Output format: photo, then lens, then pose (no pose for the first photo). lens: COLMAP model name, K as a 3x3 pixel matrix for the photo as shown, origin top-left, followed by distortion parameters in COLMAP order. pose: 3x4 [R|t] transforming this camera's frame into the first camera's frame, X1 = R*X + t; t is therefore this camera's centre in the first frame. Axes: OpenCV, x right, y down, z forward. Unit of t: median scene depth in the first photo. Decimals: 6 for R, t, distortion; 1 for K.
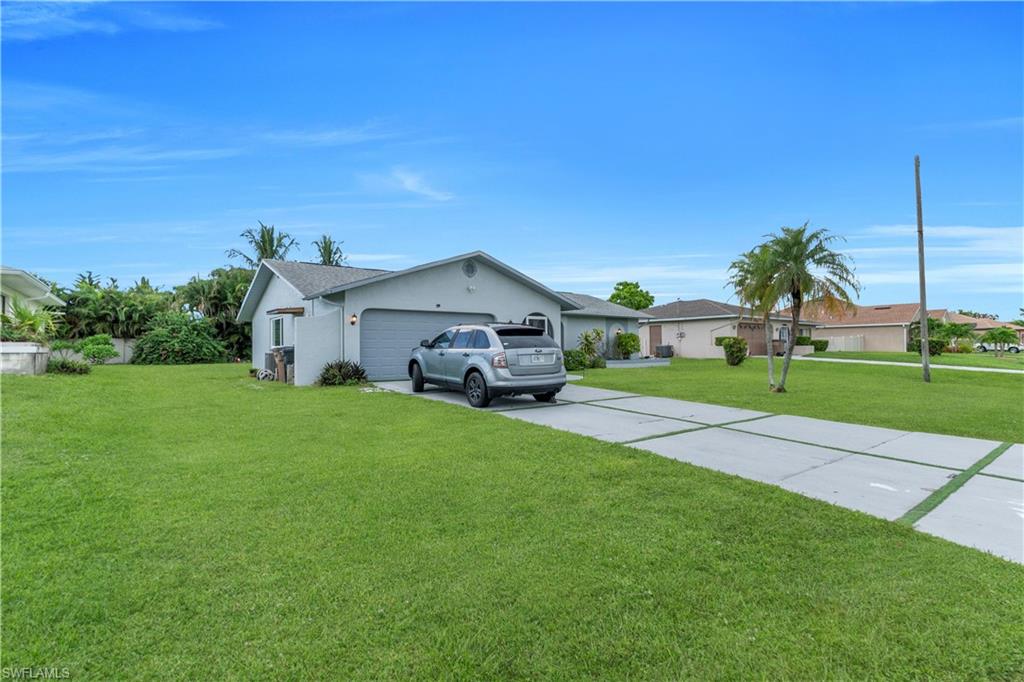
lens RADIAL K [[491.8, 0, 509.3], [0, 491.8, 342.5], [0, 0, 1]] dist [-0.000969, -0.000643]
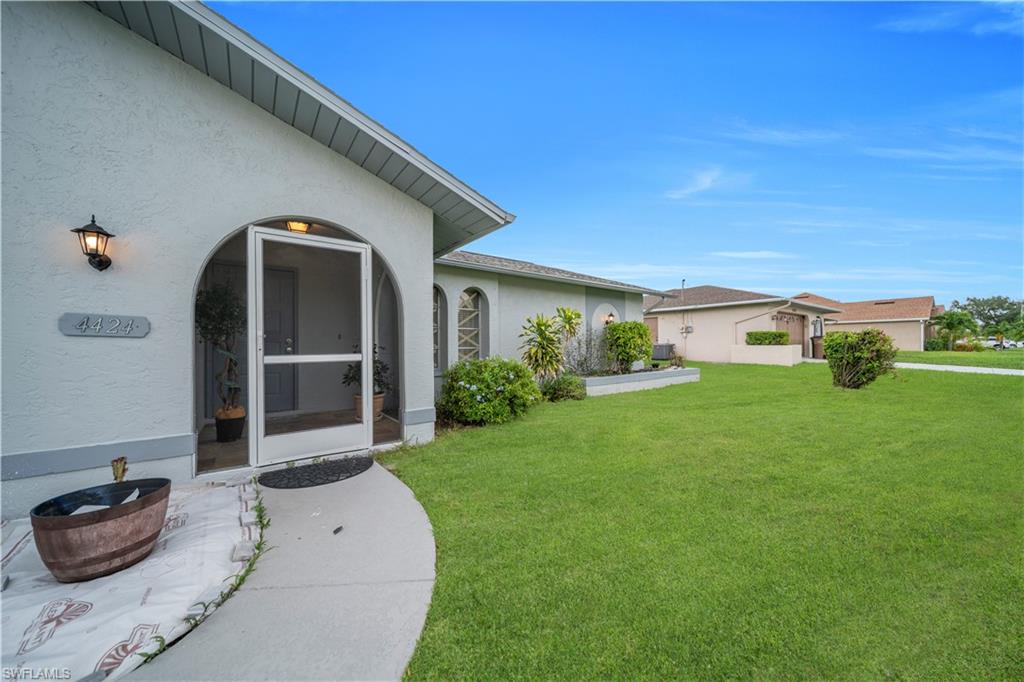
lens RADIAL K [[350.9, 0, 508.6], [0, 350.9, 344.0], [0, 0, 1]] dist [-0.001230, -0.000126]
pose [[0.999842, 0.000204, -0.017783, 0.125957], [-0.000010, 0.999940, 0.010909, 0.000571], [0.017784, -0.010907, 0.999782, 0.648665]]
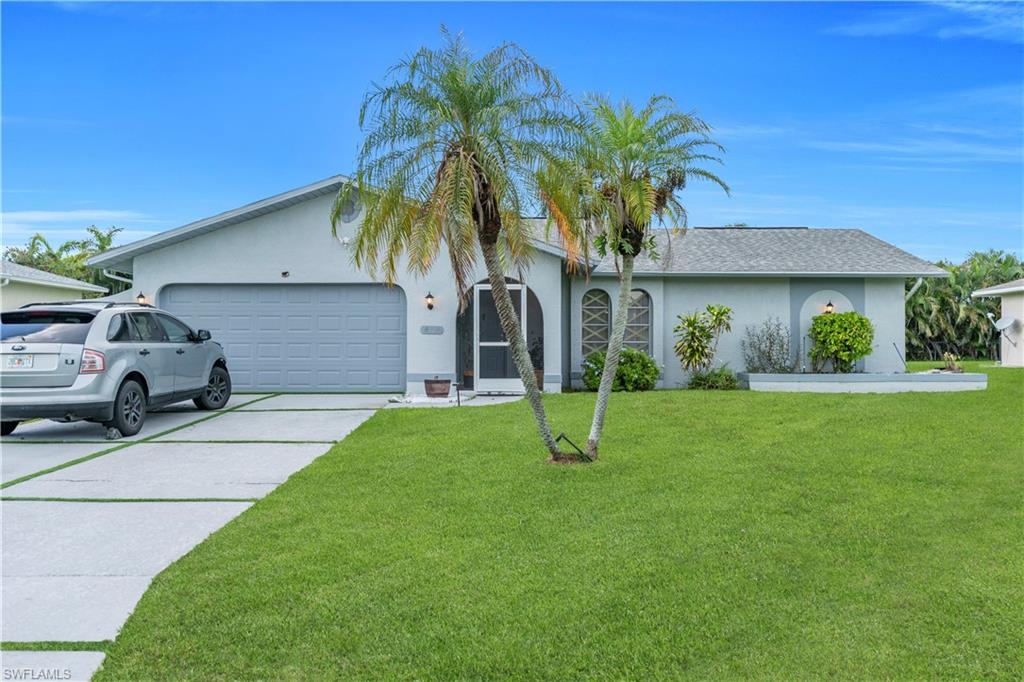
lens RADIAL K [[869.2, 0, 511.1], [0, 869.2, 341.2], [0, 0, 1]] dist [-0.005394, 0.010812]
pose [[0.785869, 0.003217, -0.618384, 0.502144], [0.000867, 0.999980, 0.006305, 0.001101], [0.618392, -0.005491, 0.785851, 0.223822]]
